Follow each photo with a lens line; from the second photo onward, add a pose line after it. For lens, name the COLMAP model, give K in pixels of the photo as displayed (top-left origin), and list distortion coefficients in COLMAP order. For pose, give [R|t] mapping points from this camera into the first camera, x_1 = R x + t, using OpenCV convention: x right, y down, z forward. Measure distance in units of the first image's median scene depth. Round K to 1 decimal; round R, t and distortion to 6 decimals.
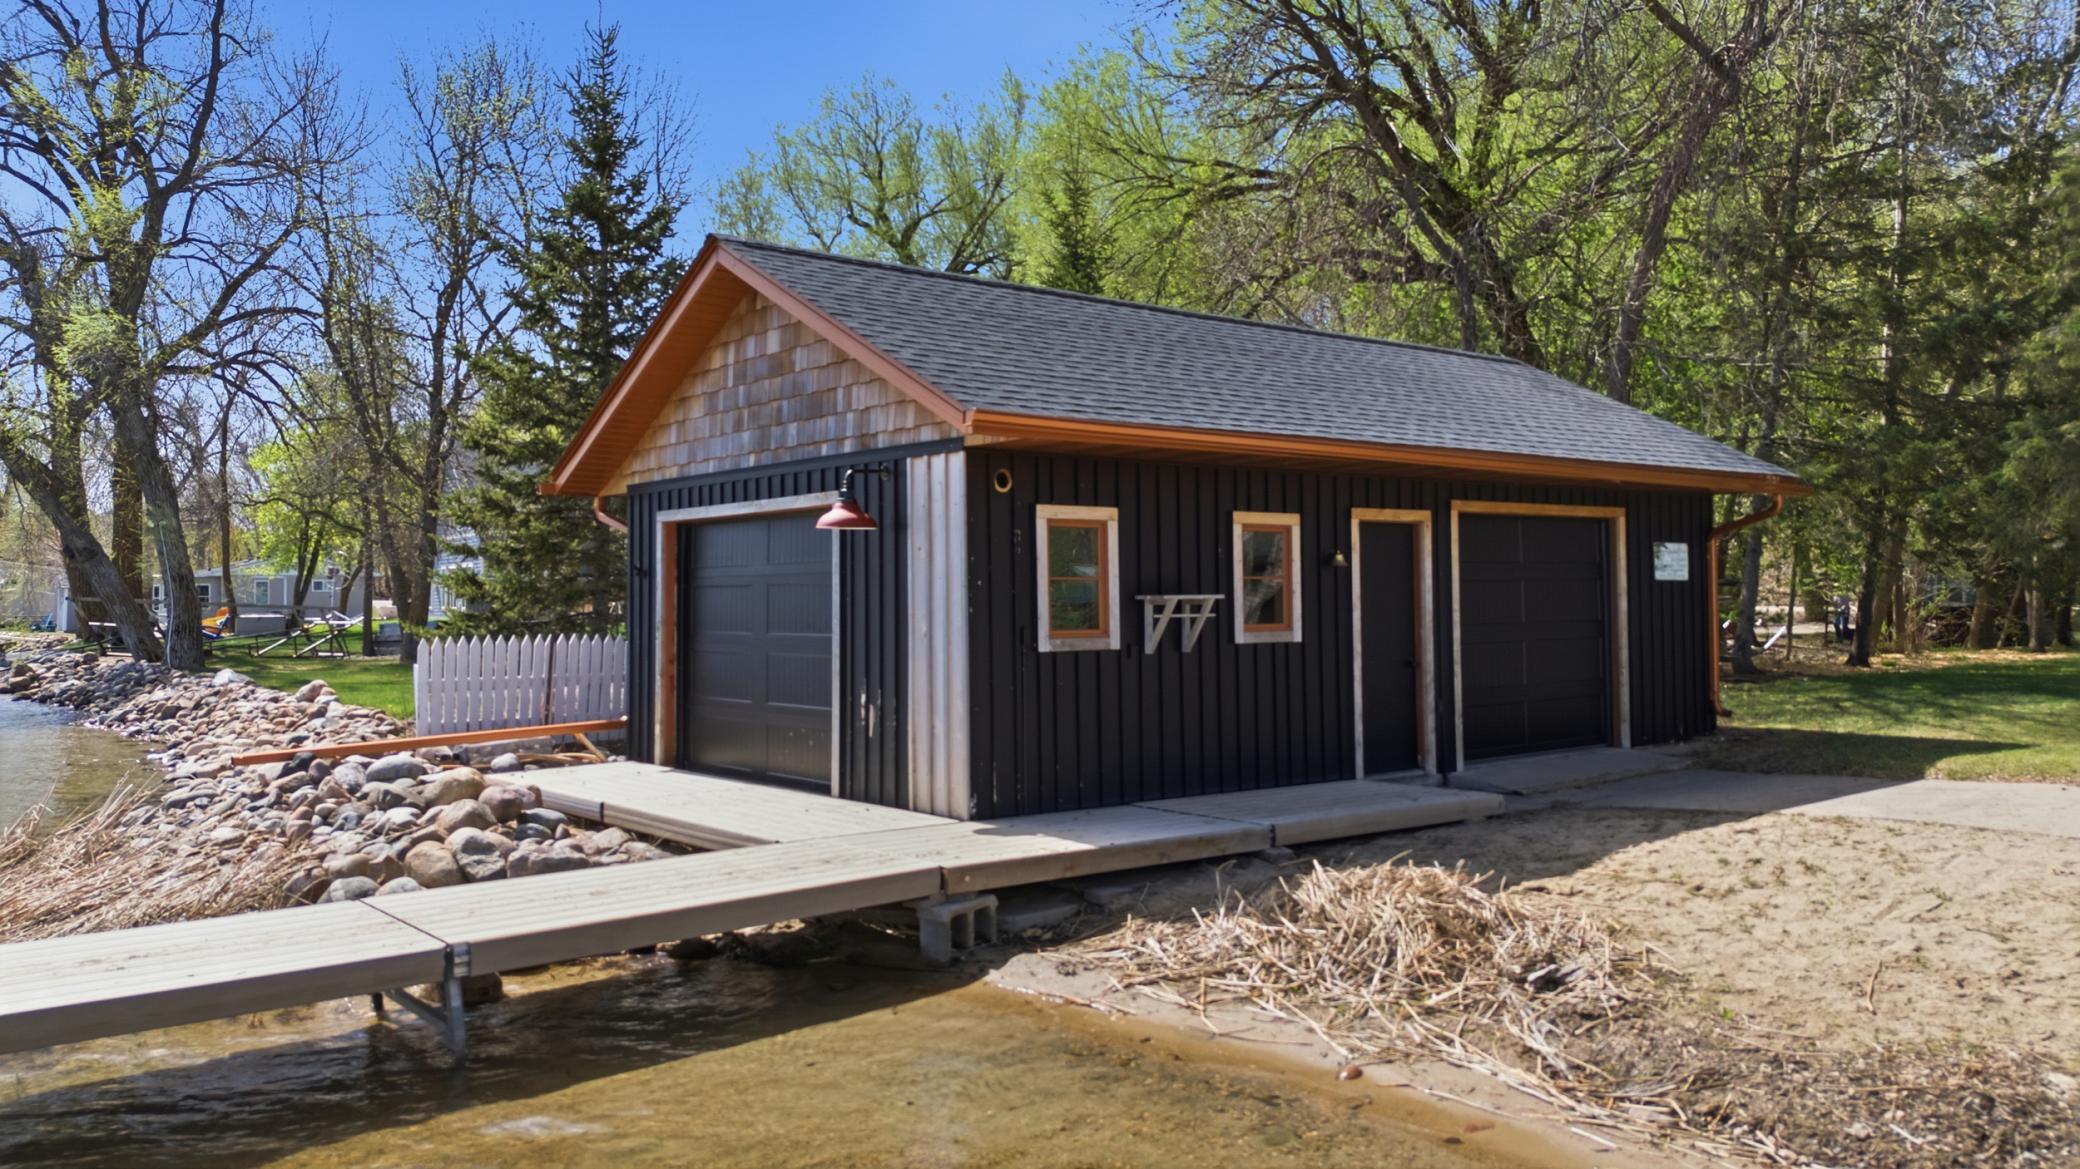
lens RADIAL K [[1514.8, 0, 1040.0], [0, 1514.8, 584.5], [0, 0, 1]] dist [0.095376, -0.110585]
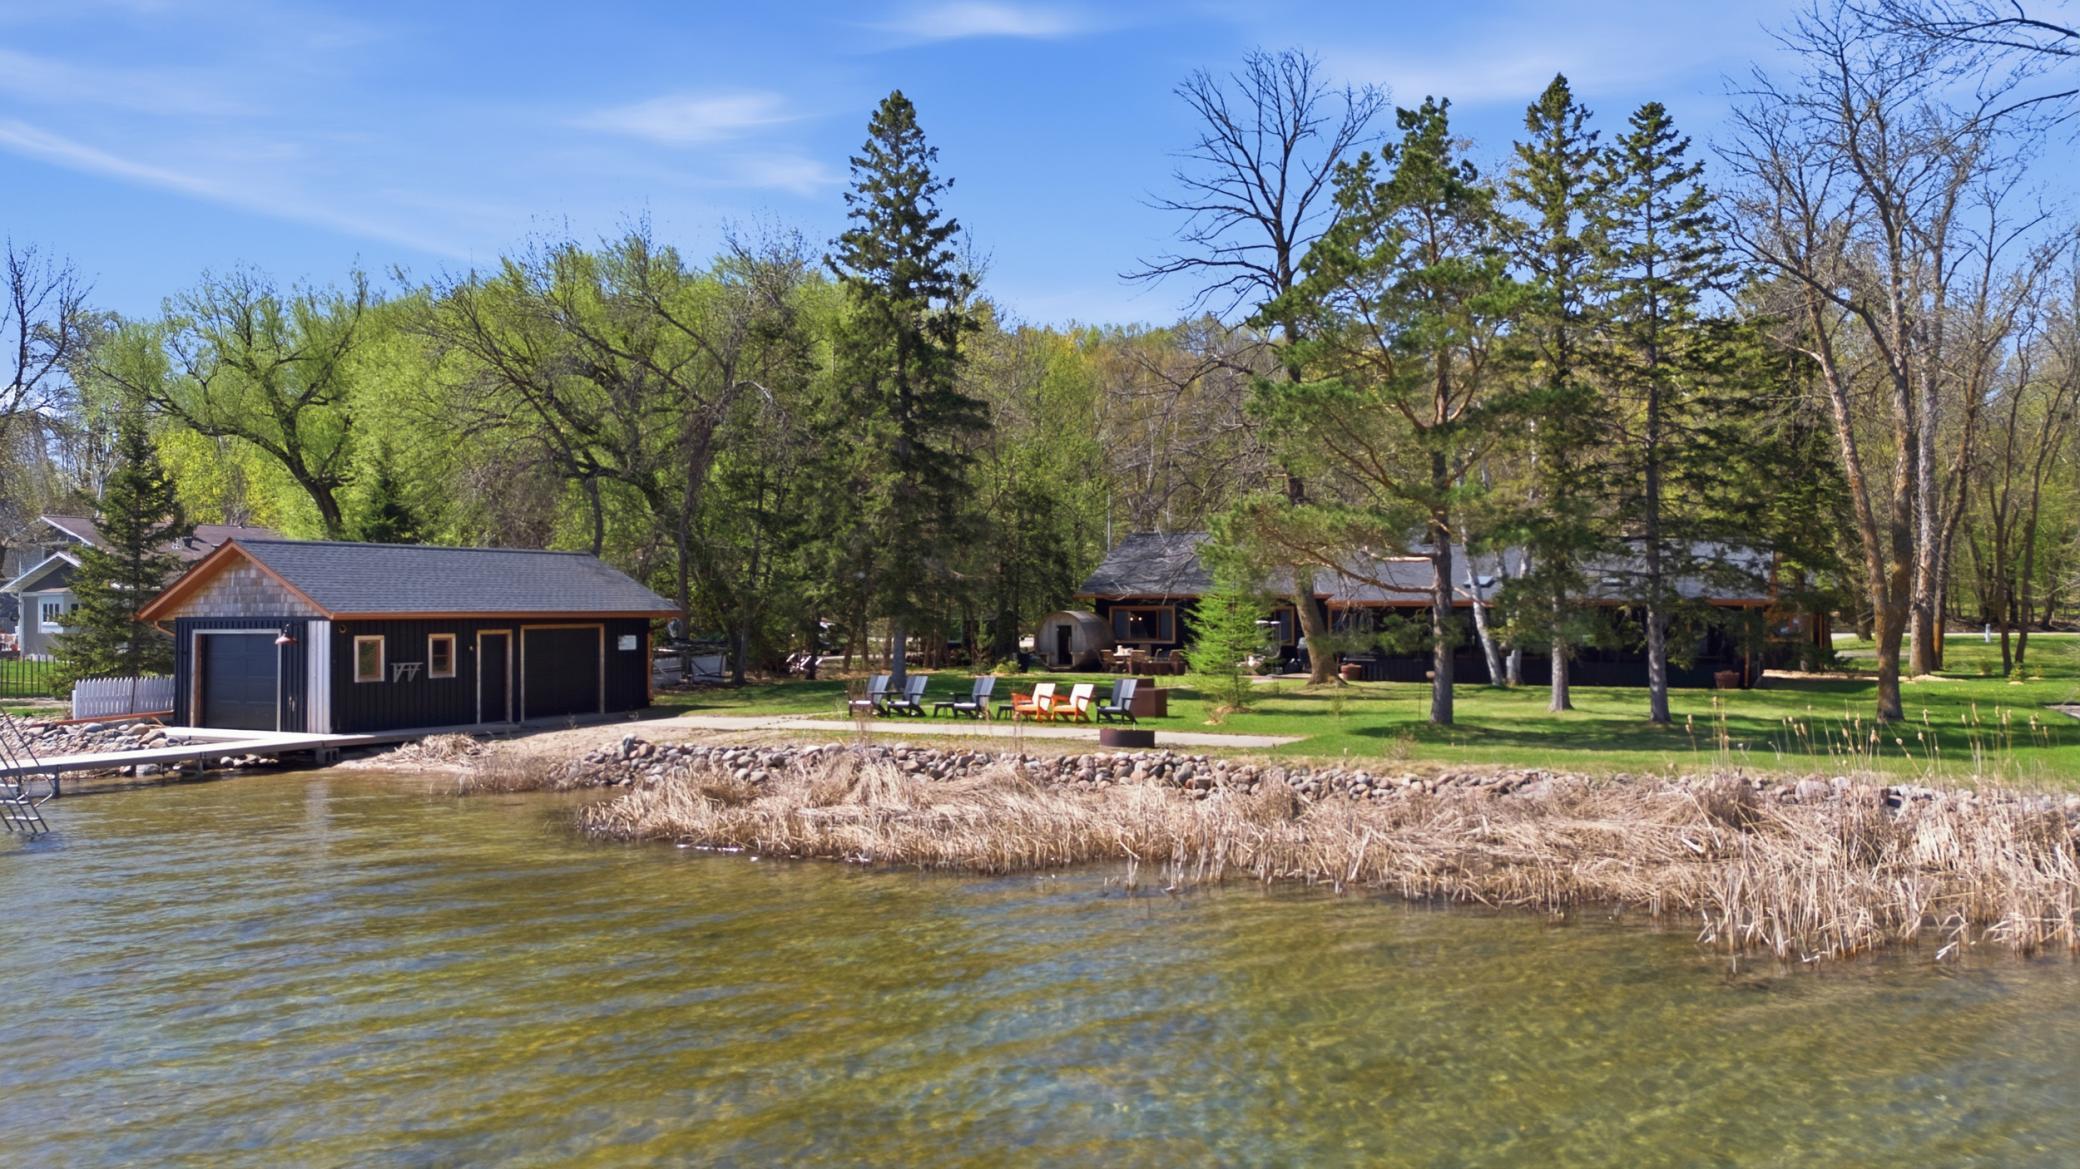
lens RADIAL K [[1514.8, 0, 1040.0], [0, 1514.8, 584.5], [0, 0, 1]] dist [0.095376, -0.110585]
pose [[0.921928, 0.010821, 0.387211, 0.066479], [-0.005916, 0.999886, -0.013859, -0.111923], [-0.387317, 0.010486, 0.921887, -2.278201]]
